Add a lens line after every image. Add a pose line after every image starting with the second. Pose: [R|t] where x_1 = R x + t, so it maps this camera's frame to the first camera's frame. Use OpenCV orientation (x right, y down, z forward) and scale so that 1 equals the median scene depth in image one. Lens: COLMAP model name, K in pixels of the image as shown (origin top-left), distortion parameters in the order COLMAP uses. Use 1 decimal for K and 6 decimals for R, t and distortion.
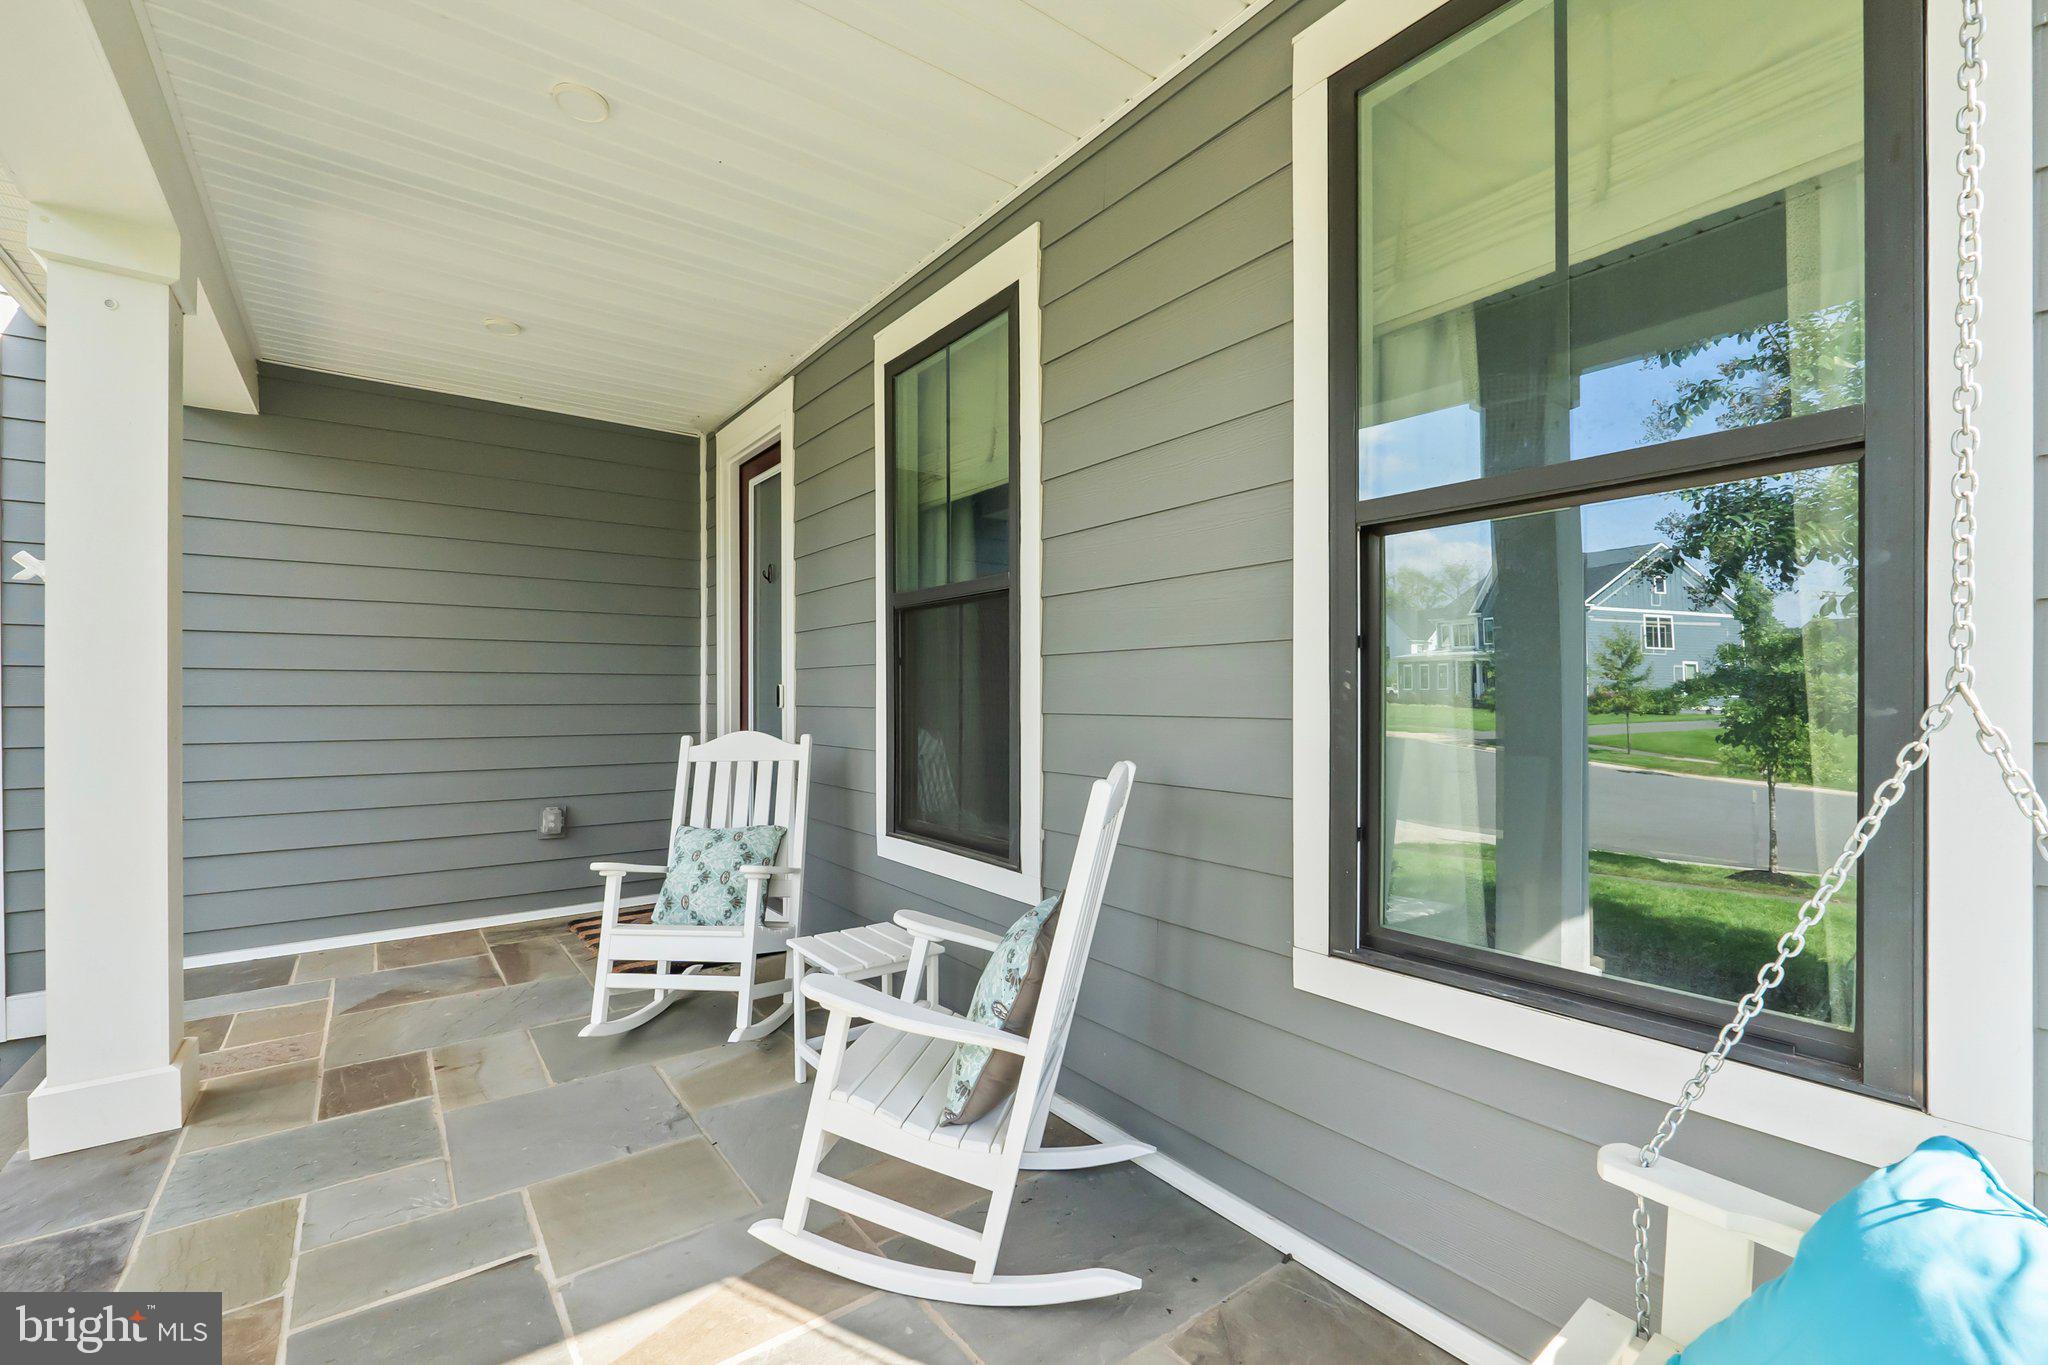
lens RADIAL K [[904.3, 0, 1030.3], [0, 904.3, 695.3], [0, 0, 1]] dist [0.008845, -0.000695]
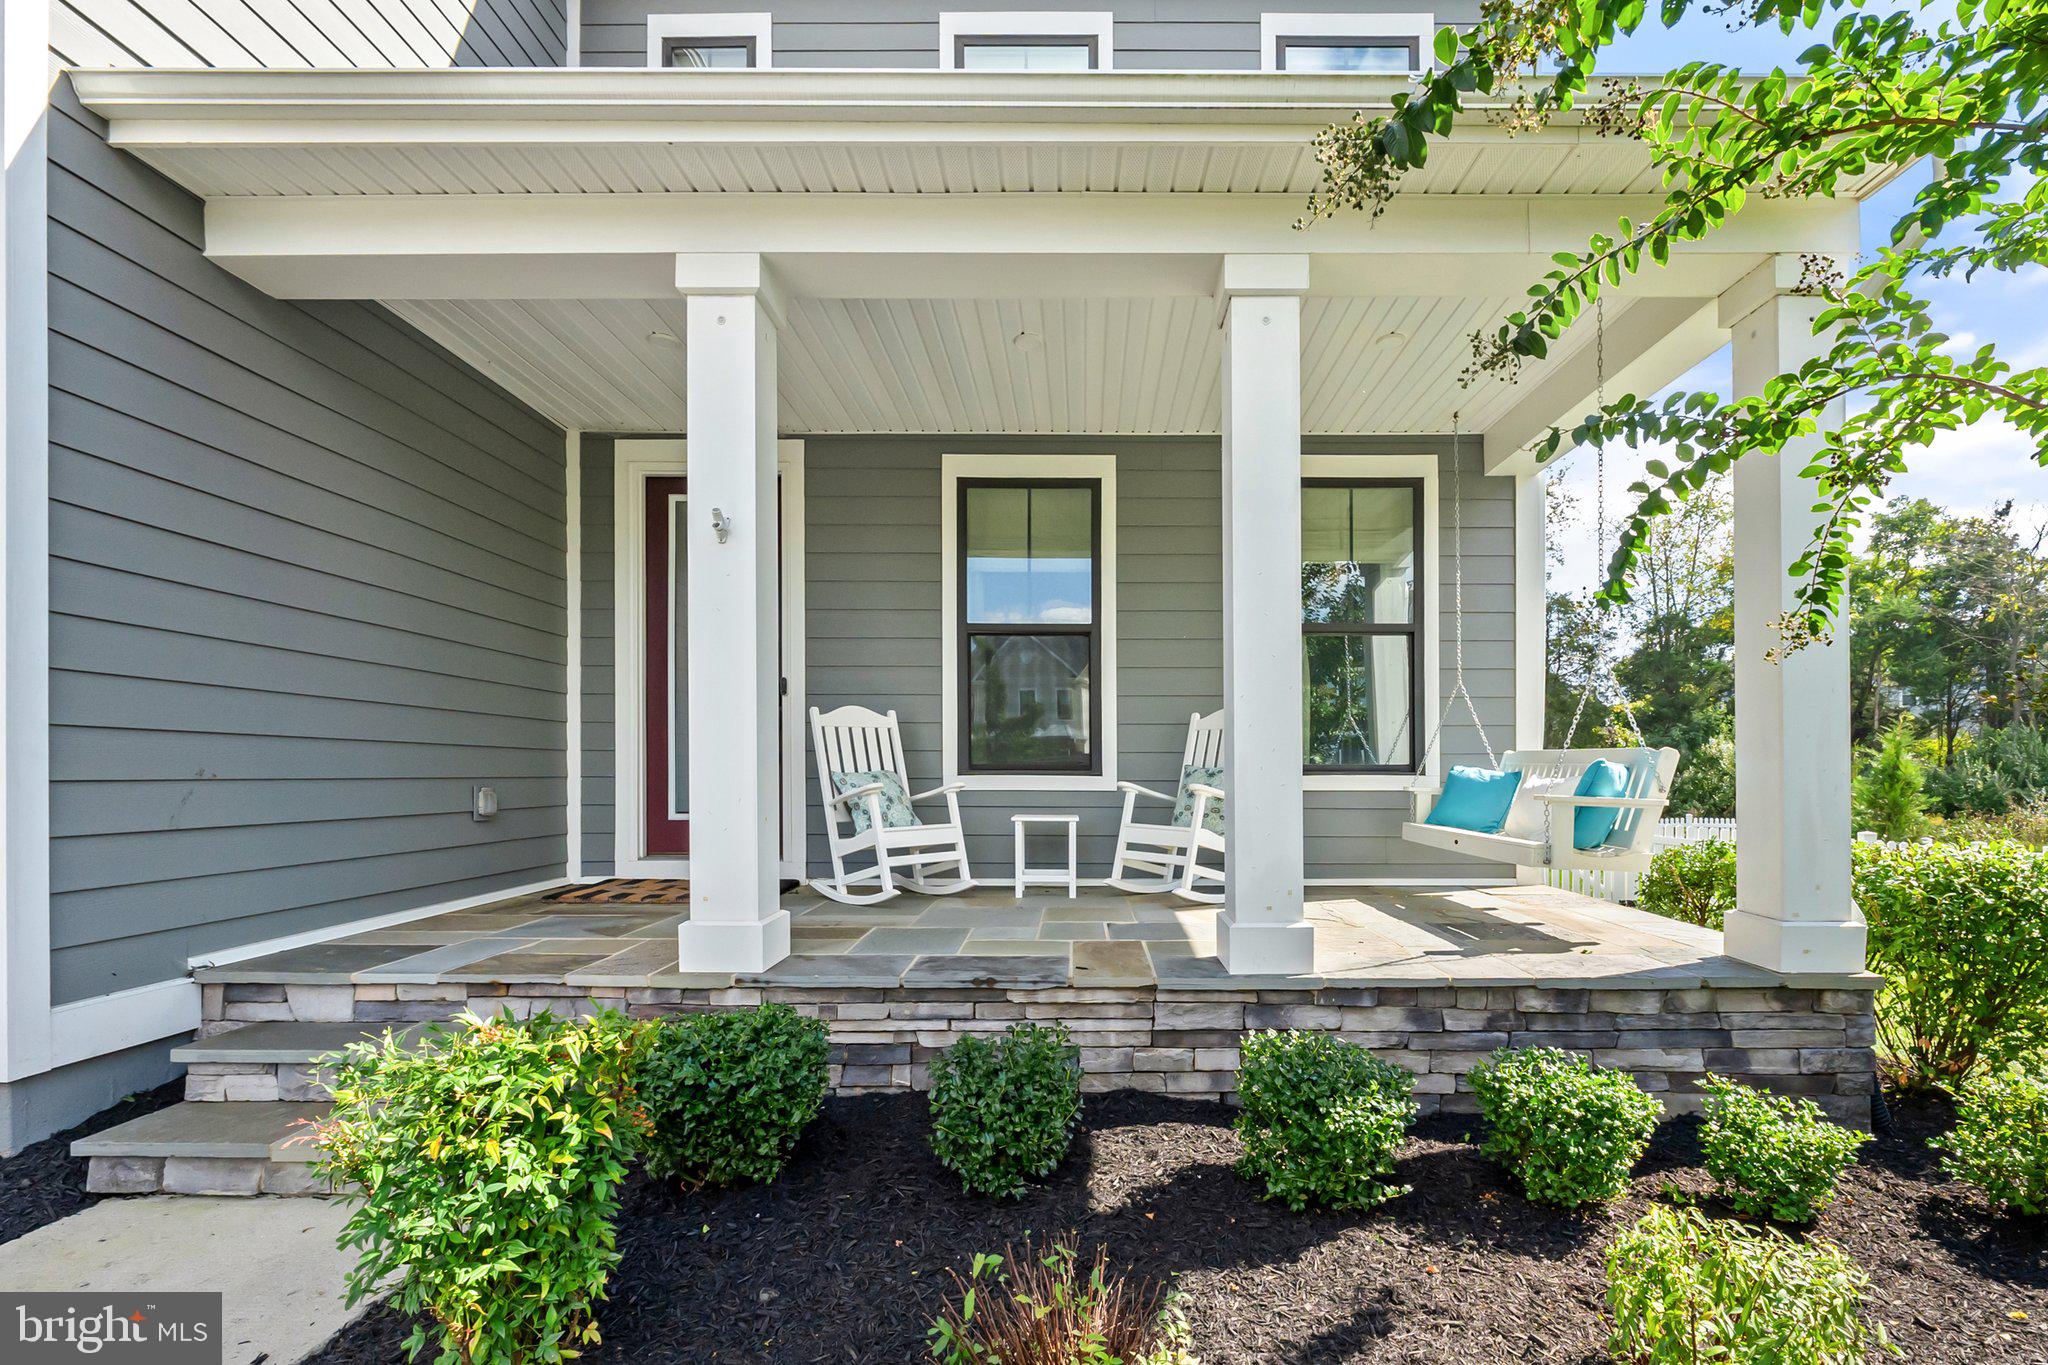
lens RADIAL K [[904.3, 0, 1078.4], [0, 904.3, 768.2], [0, 0, 1]] dist [0.008845, -0.000695]
pose [[0.578430, 0.004569, 0.815719, -1.504879], [-0.001828, 0.999989, -0.004305, 0.171375], [-0.815730, 0.000999, 0.578432, -0.102346]]
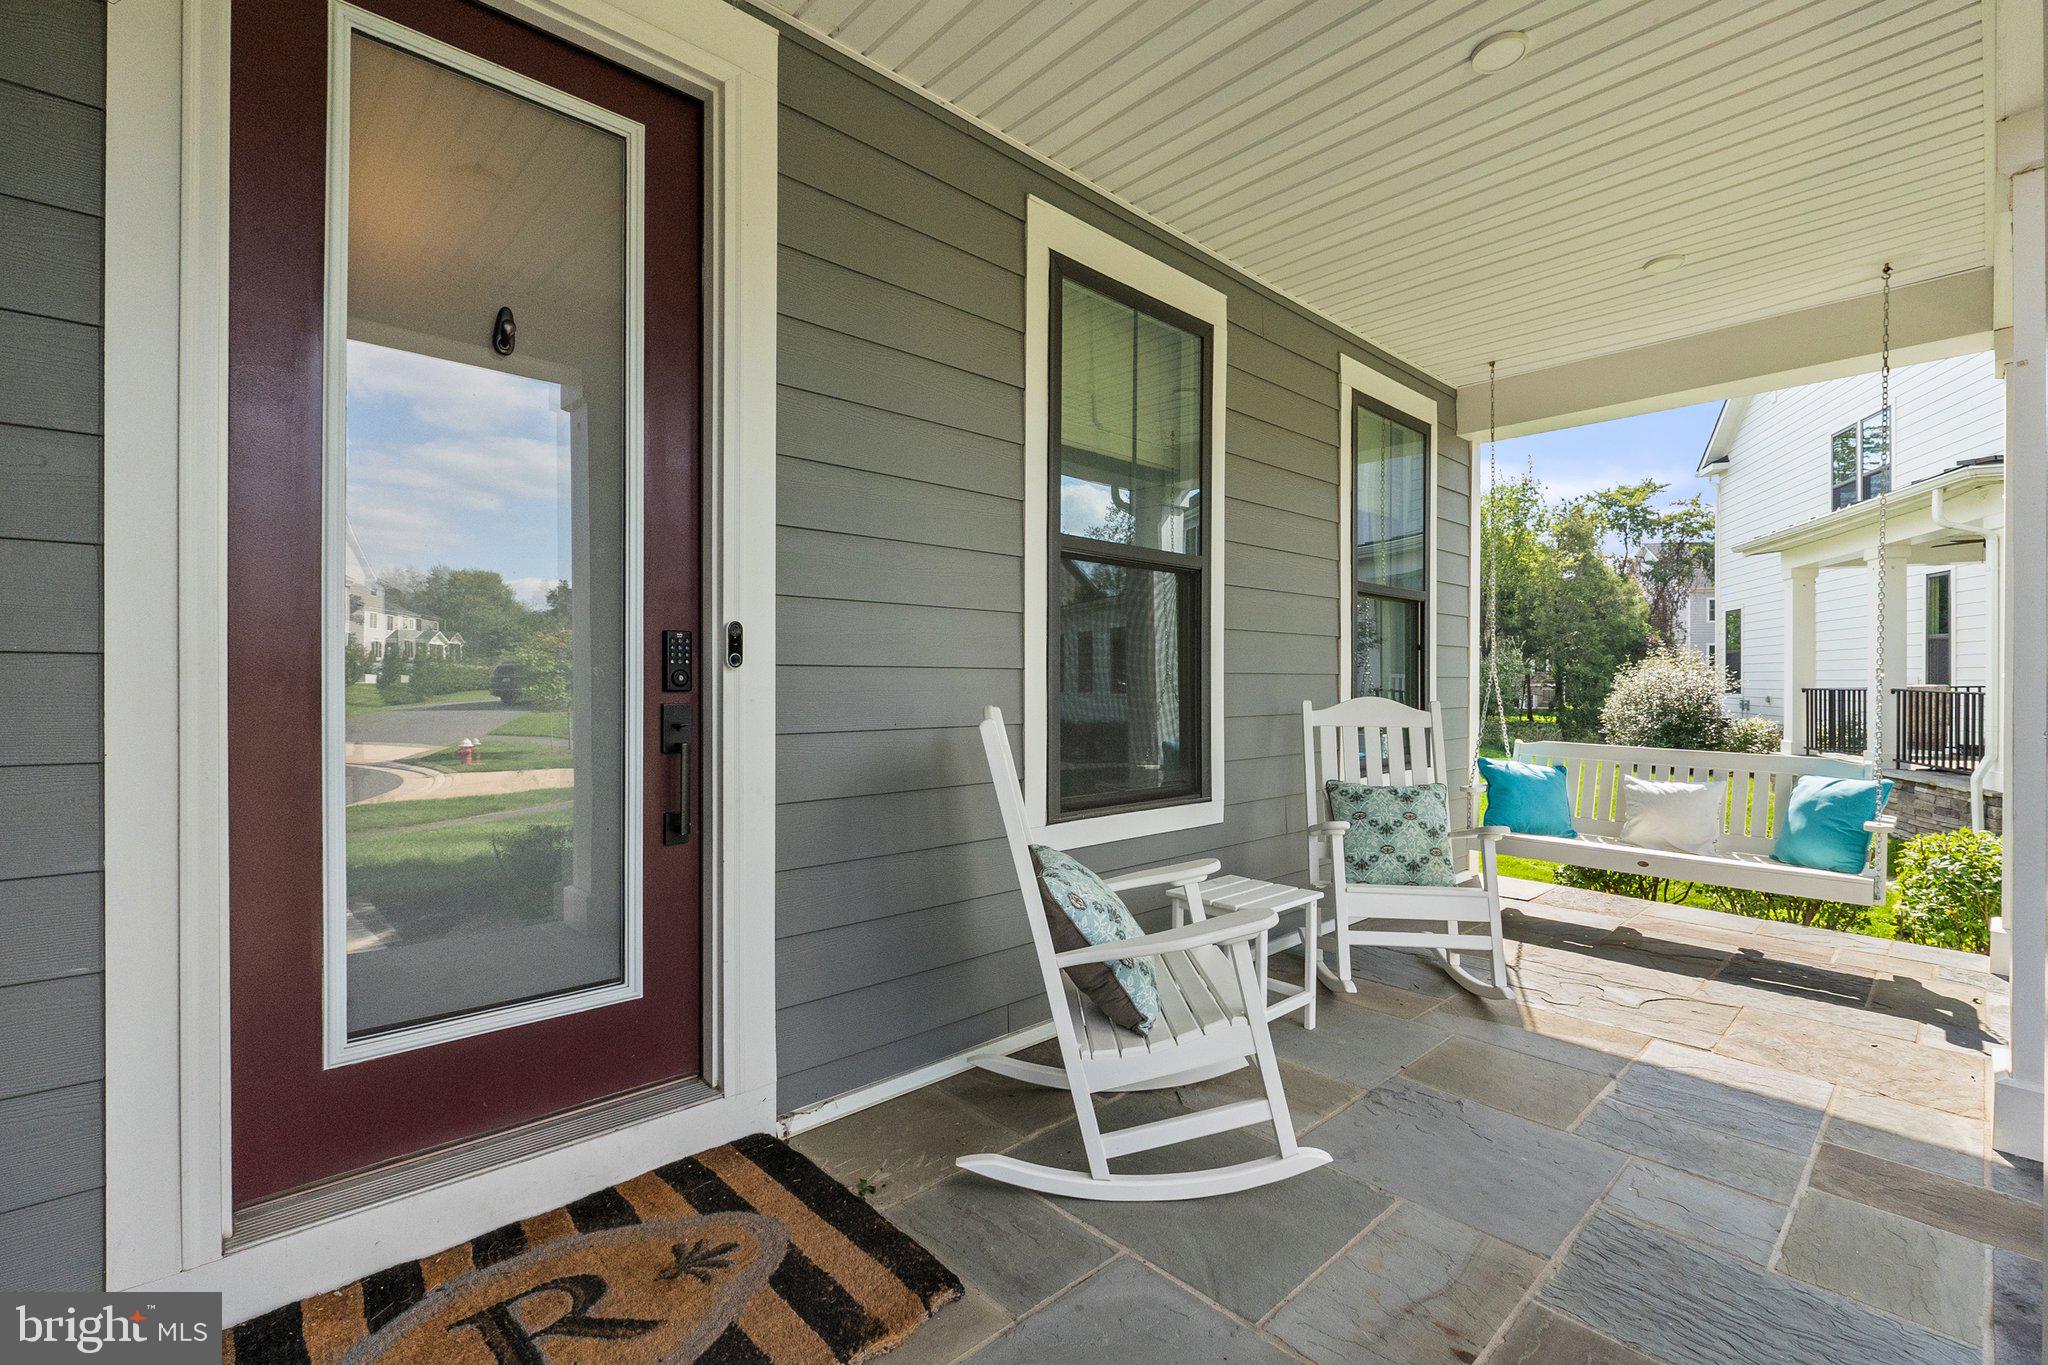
lens RADIAL K [[904.3, 0, 1040.0], [0, 904.3, 672.4], [0, 0, 1]] dist [0.008845, -0.000695]
pose [[-0.139132, 0.005969, 0.990256, -1.093495], [0.000720, 0.999982, -0.005927, 0.024256], [-0.990274, -0.000111, -0.139134, 1.271009]]
